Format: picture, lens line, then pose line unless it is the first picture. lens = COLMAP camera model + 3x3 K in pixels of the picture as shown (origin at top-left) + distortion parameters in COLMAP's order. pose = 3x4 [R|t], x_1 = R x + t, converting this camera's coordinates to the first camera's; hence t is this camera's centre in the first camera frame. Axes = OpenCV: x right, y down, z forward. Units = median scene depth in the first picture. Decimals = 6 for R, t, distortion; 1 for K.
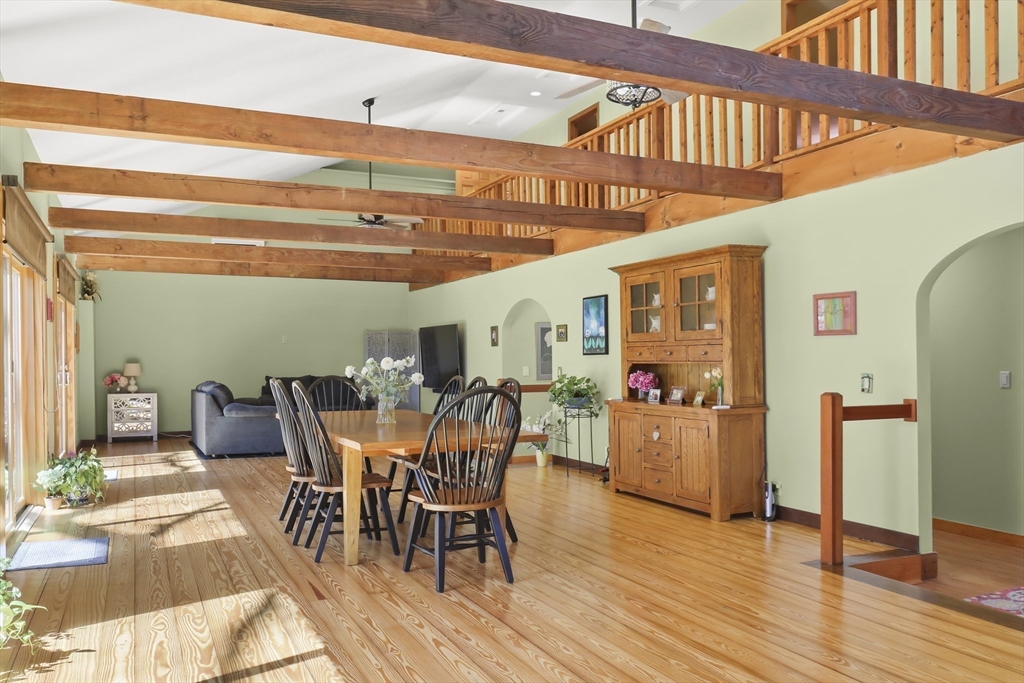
lens RADIAL K [[832.7, 0, 512.7], [0, 832.7, 345.2], [0, 0, 1]] dist [-0.035249, 0.007729]
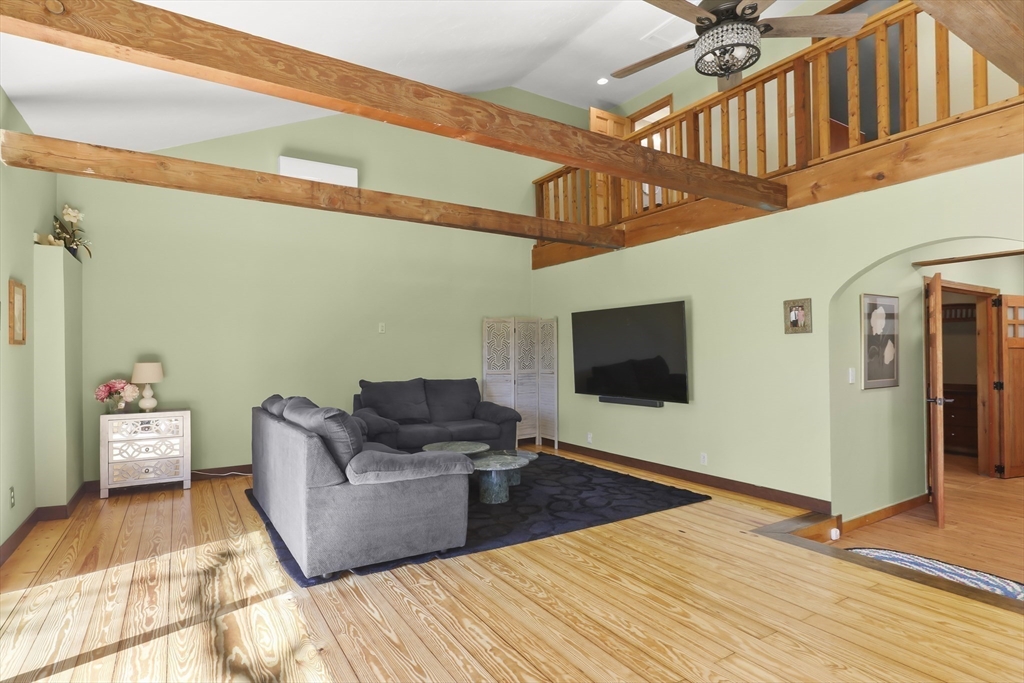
lens RADIAL K [[590.6, 0, 512.6], [0, 590.6, 344.2], [0, 0, 1]] dist [0.017087, -0.001003]
pose [[0.995907, 0.002799, 0.090340, -0.257433], [-0.002961, 0.999994, 0.001658, 0.007961], [-0.090335, -0.001919, 0.995910, 0.599121]]
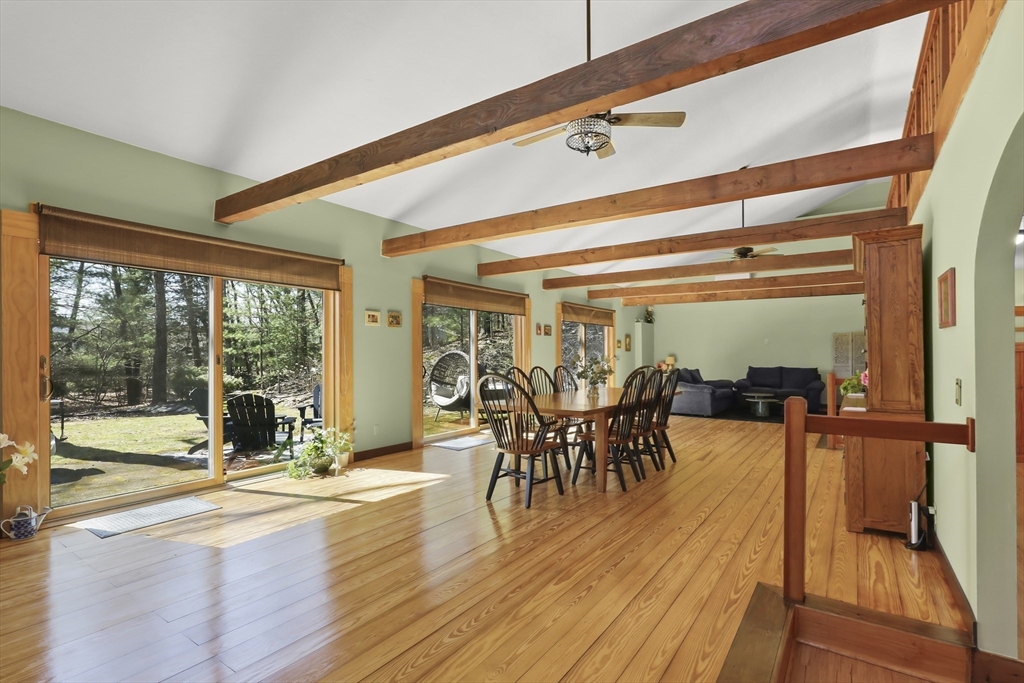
lens RADIAL K [[488.8, 0, 512.1], [0, 488.8, 349.4], [0, 0, 1]] dist [-0.000253, -0.000034]
pose [[0.508257, -0.004212, -0.861195, 0.284035], [0.010518, 0.999944, 0.001317, 0.001714], [0.861141, -0.009728, 0.508273, 0.210535]]
